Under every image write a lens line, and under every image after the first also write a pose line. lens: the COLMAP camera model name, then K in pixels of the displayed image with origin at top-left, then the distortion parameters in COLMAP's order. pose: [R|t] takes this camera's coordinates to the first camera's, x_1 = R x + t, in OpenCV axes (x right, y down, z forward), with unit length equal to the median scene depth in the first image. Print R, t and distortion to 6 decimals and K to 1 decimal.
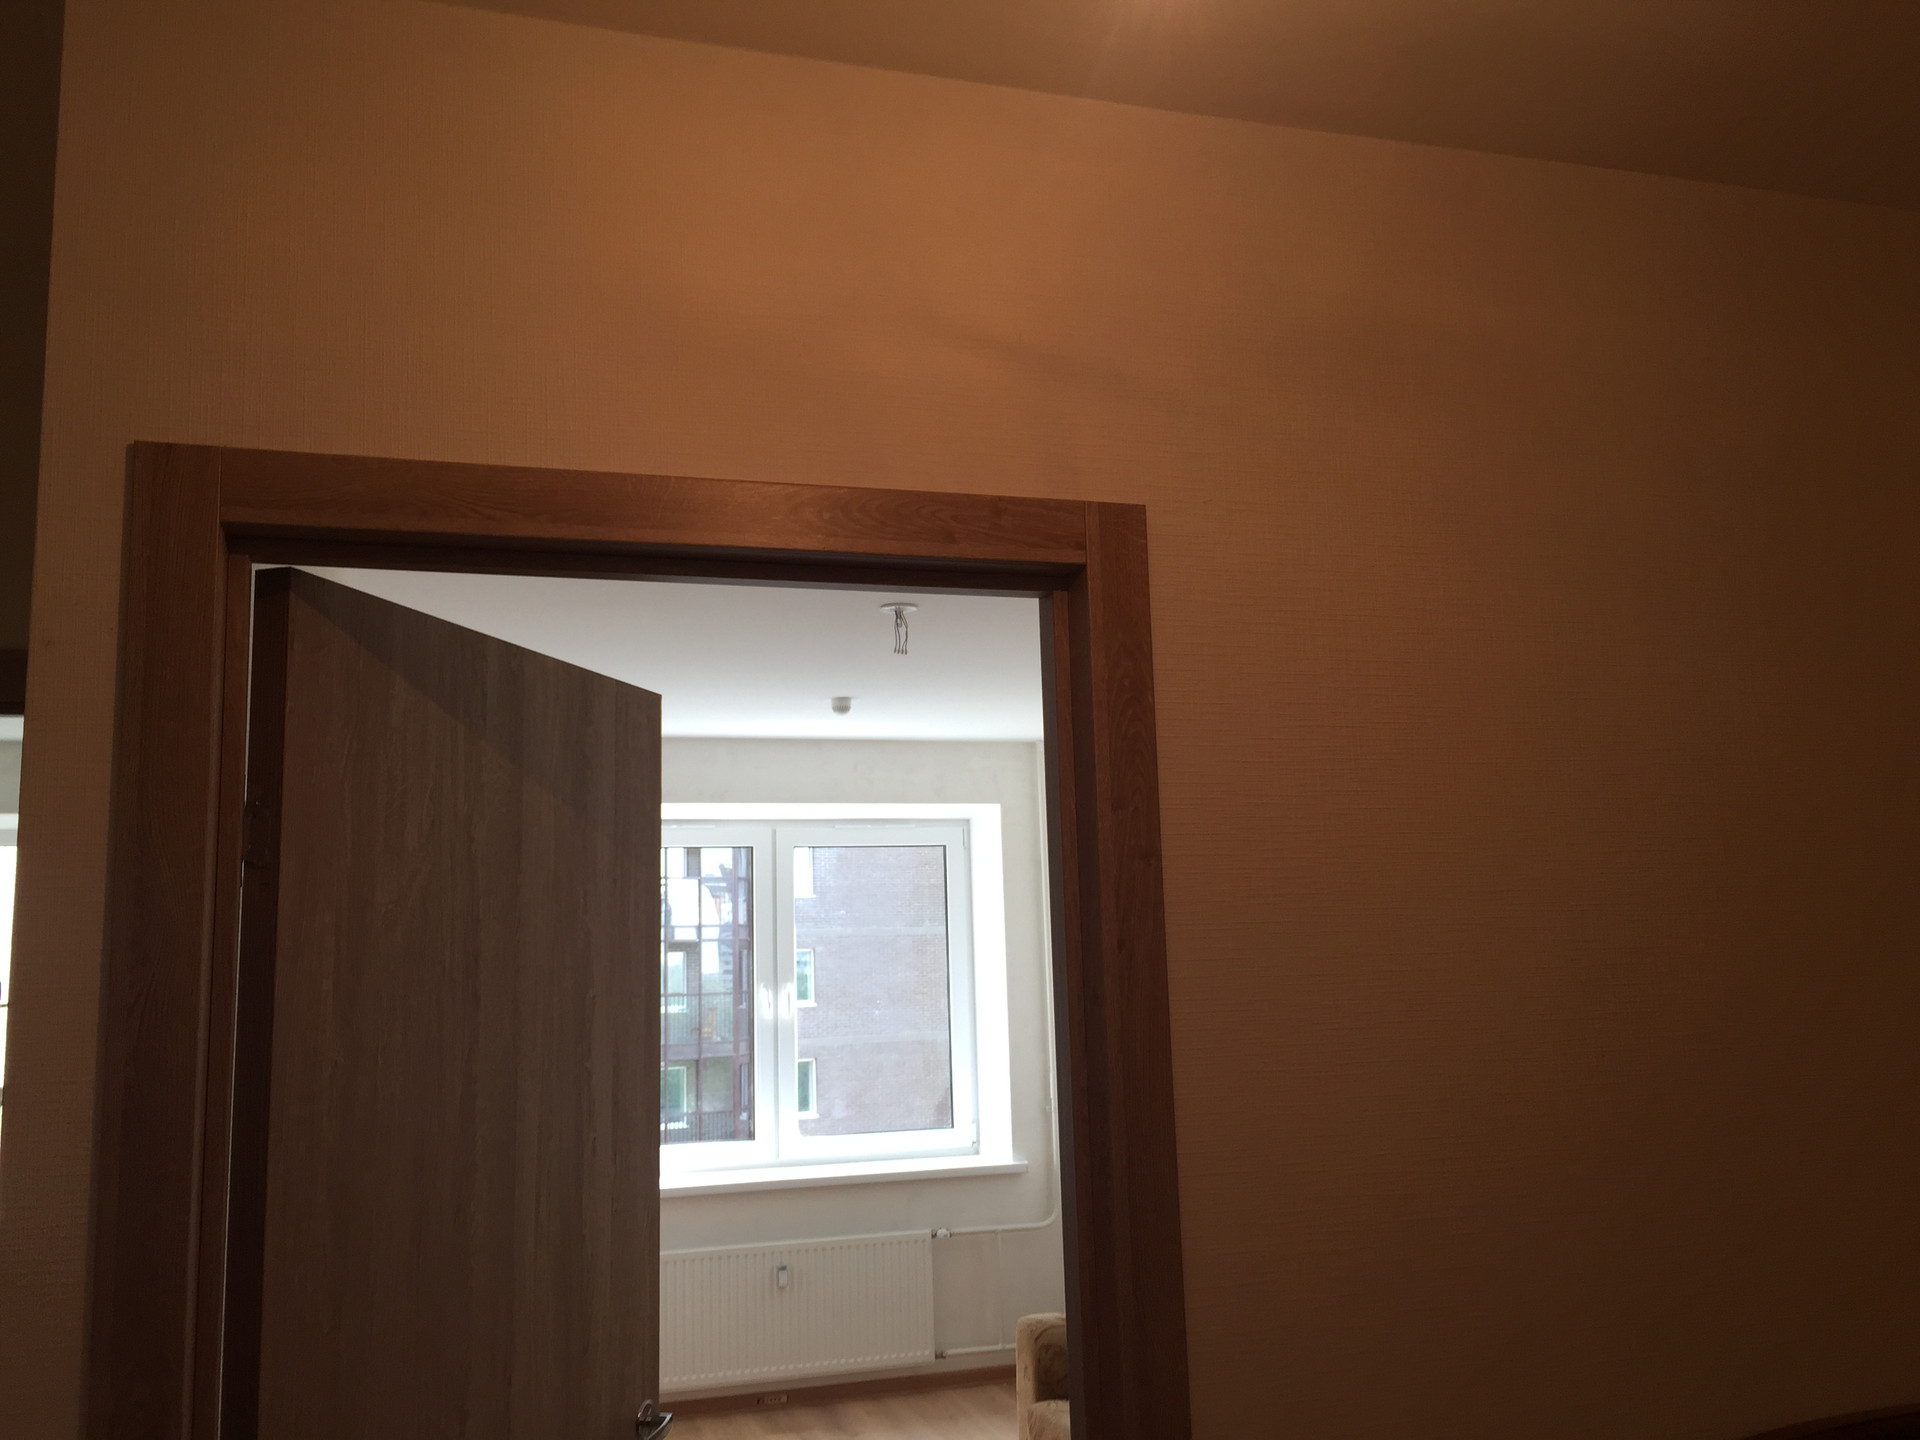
lens RADIAL K [[1636.0, 0, 956.3], [0, 1636.0, 710.1], [0, 0, 1]] dist [0.077007, -0.091424]
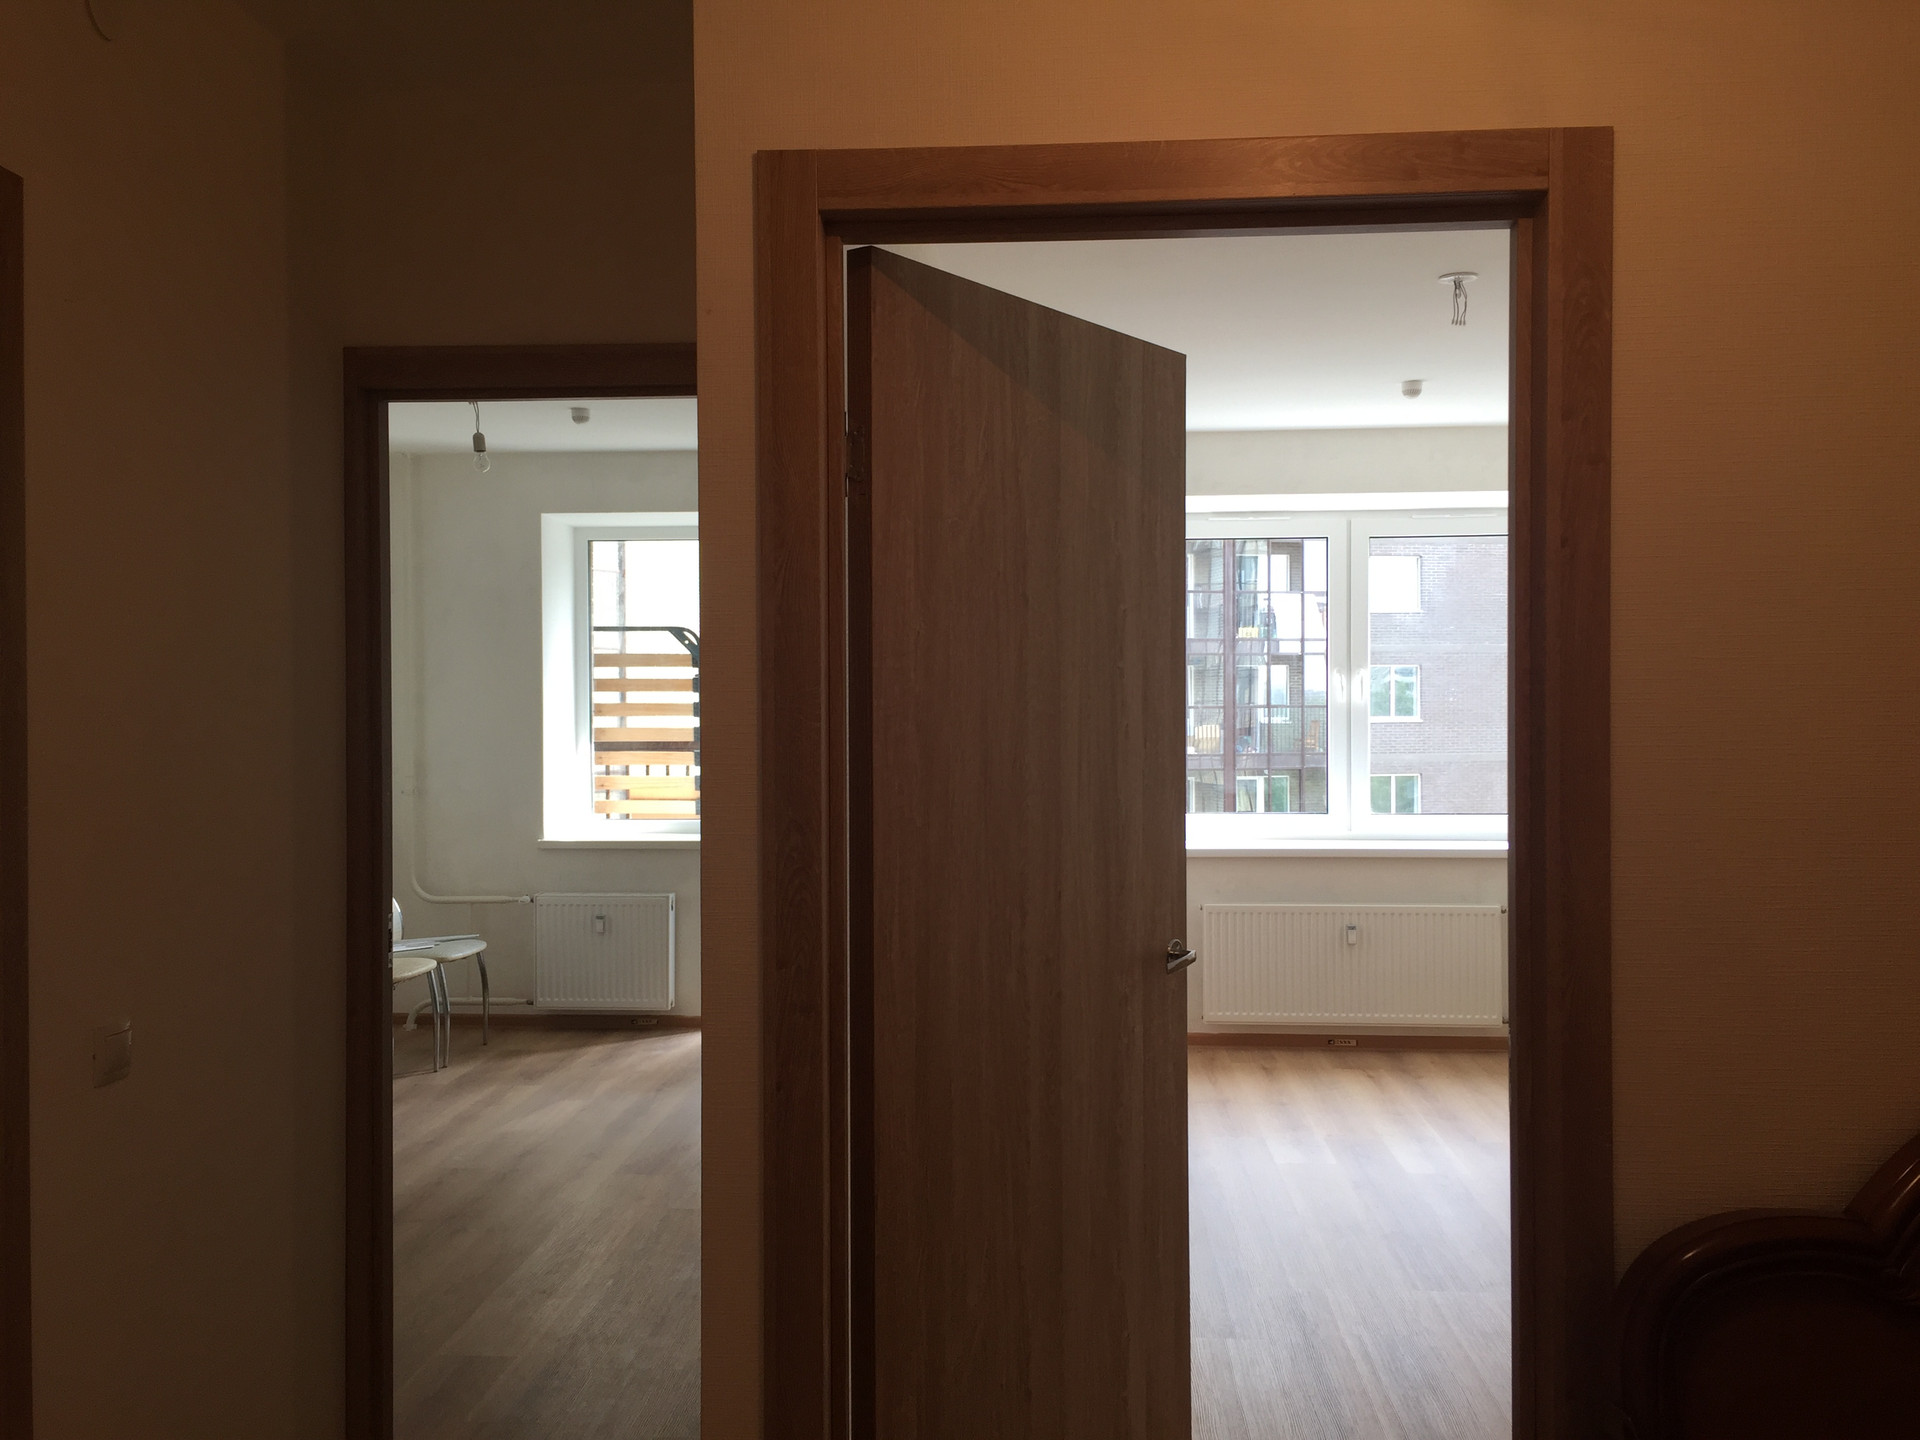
lens RADIAL K [[1636.0, 0, 956.3], [0, 1636.0, 710.1], [0, 0, 1]] dist [0.077007, -0.091424]
pose [[0.933865, 0.029213, -0.356431, 0.041277], [0.031540, 0.986047, 0.163451, 0.020761], [0.356233, -0.163883, 0.919913, -0.069078]]
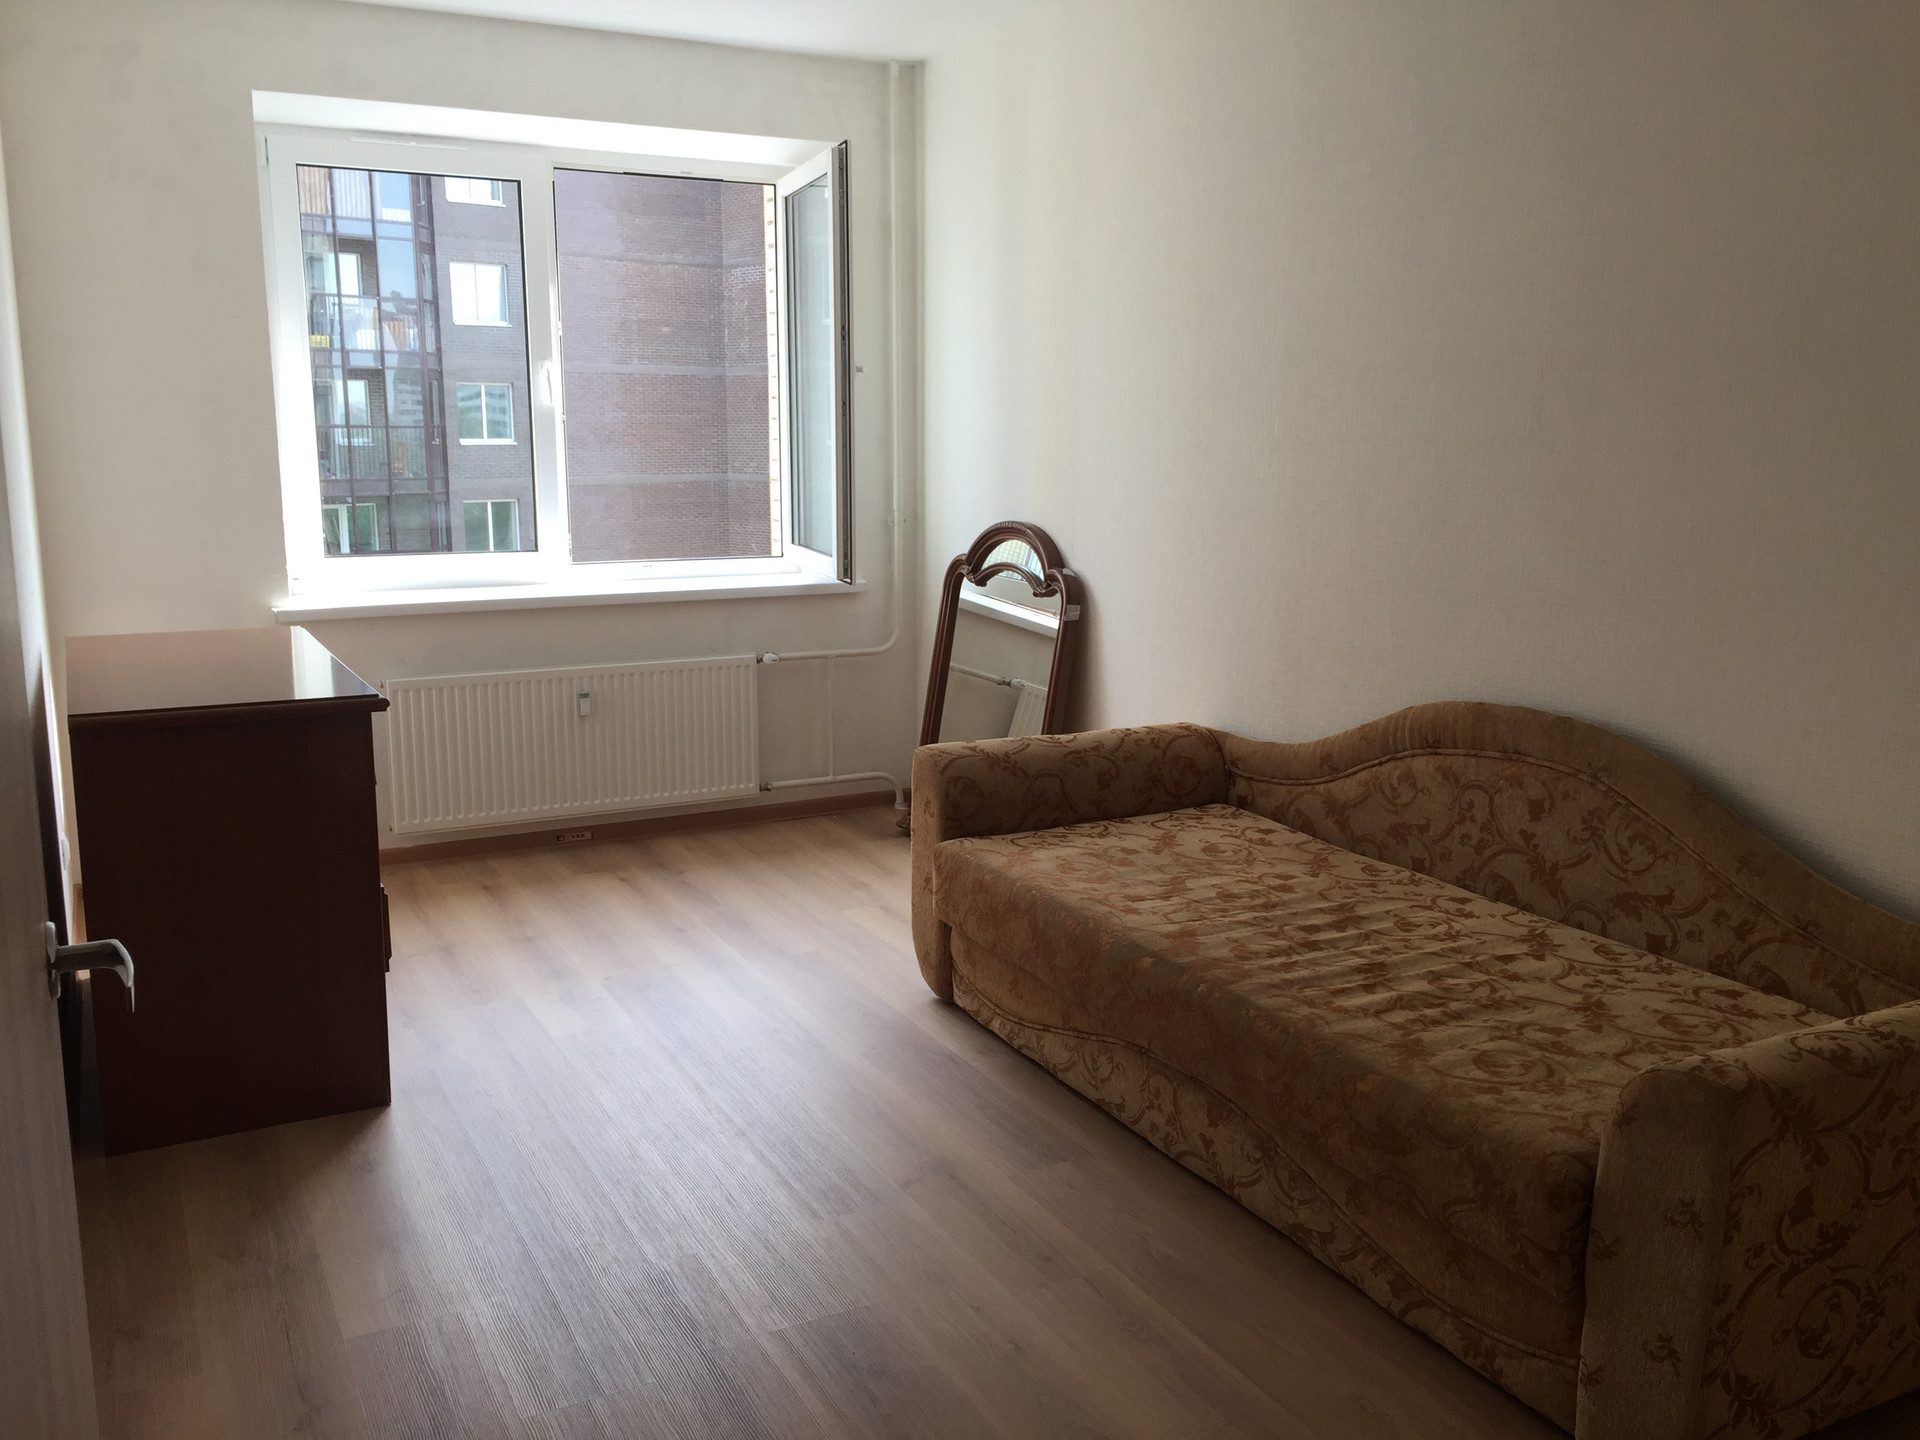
lens RADIAL K [[1626.8, 0, 941.3], [0, 1626.8, 716.6], [0, 0, 1]] dist [0.070499, -0.073686]
pose [[0.984121, -0.001259, 0.177495, -0.096233], [-0.056764, 0.945230, 0.321432, 0.091355], [-0.168179, -0.326403, 0.930149, 0.246311]]
